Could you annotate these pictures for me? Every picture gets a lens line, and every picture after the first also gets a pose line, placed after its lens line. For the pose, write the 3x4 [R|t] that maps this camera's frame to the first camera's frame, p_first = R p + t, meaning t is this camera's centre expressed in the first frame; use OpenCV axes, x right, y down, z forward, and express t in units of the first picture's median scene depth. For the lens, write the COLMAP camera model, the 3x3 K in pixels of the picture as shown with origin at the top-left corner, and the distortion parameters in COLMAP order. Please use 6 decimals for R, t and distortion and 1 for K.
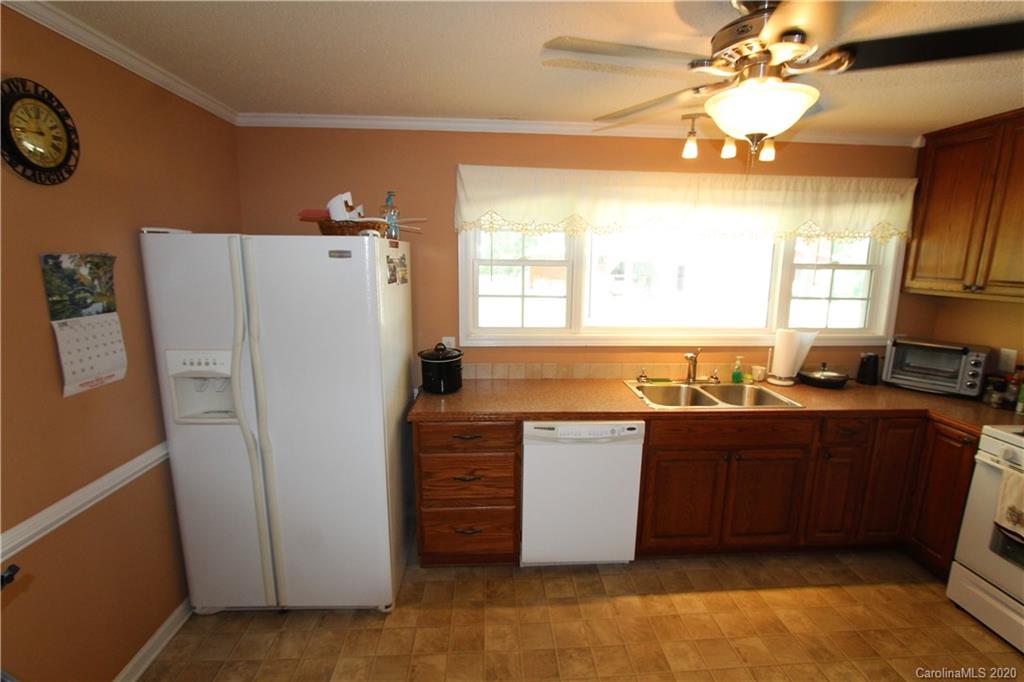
lens RADIAL K [[471.8, 0, 517.6], [0, 471.8, 346.8], [0, 0, 1]] dist [-0.015020, 0.001295]
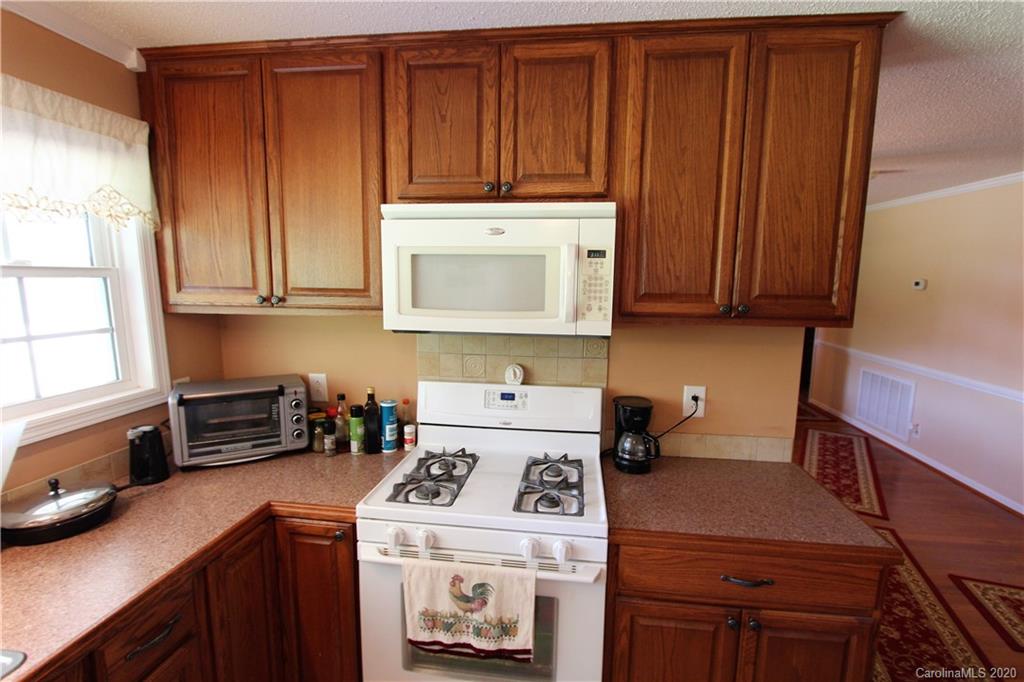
lens RADIAL K [[471.8, 0, 517.6], [0, 471.8, 346.8], [0, 0, 1]] dist [-0.015020, 0.001295]
pose [[0.192943, -0.148886, 0.969848, 0.380967], [0.175583, 0.977706, 0.115161, -0.077700], [-0.965372, 0.148070, 0.214783, 0.529955]]
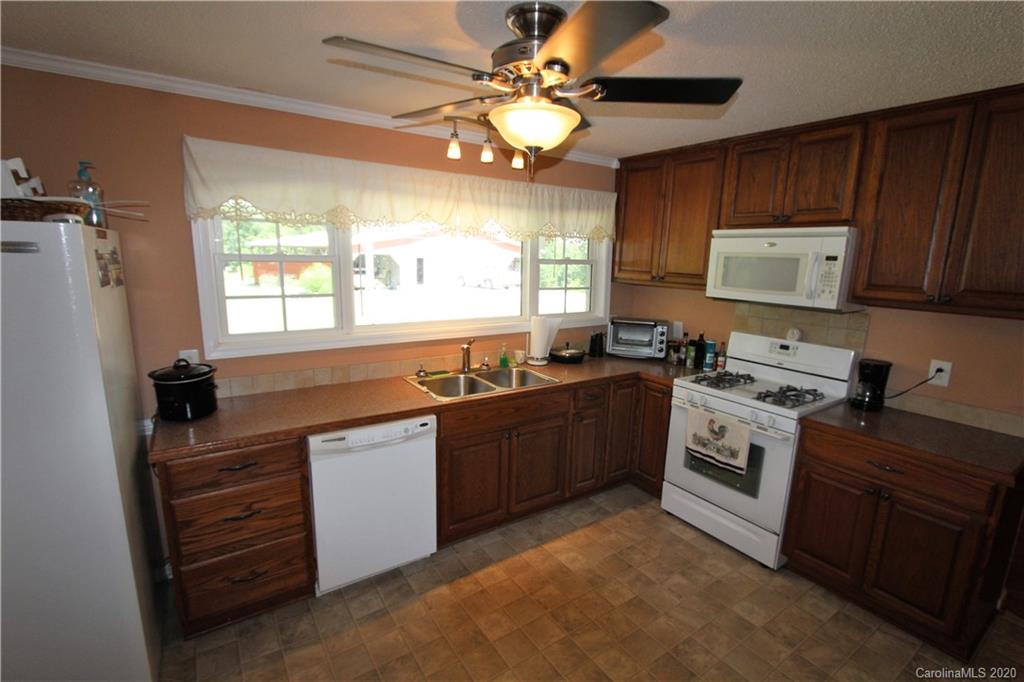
lens RADIAL K [[471.8, 0, 517.6], [0, 471.8, 346.8], [0, 0, 1]] dist [-0.015020, 0.001295]
pose [[0.860900, -0.088638, 0.500993, -0.072806], [0.081155, 0.996023, 0.036765, -0.011536], [-0.502259, 0.009007, 0.864670, 0.026302]]
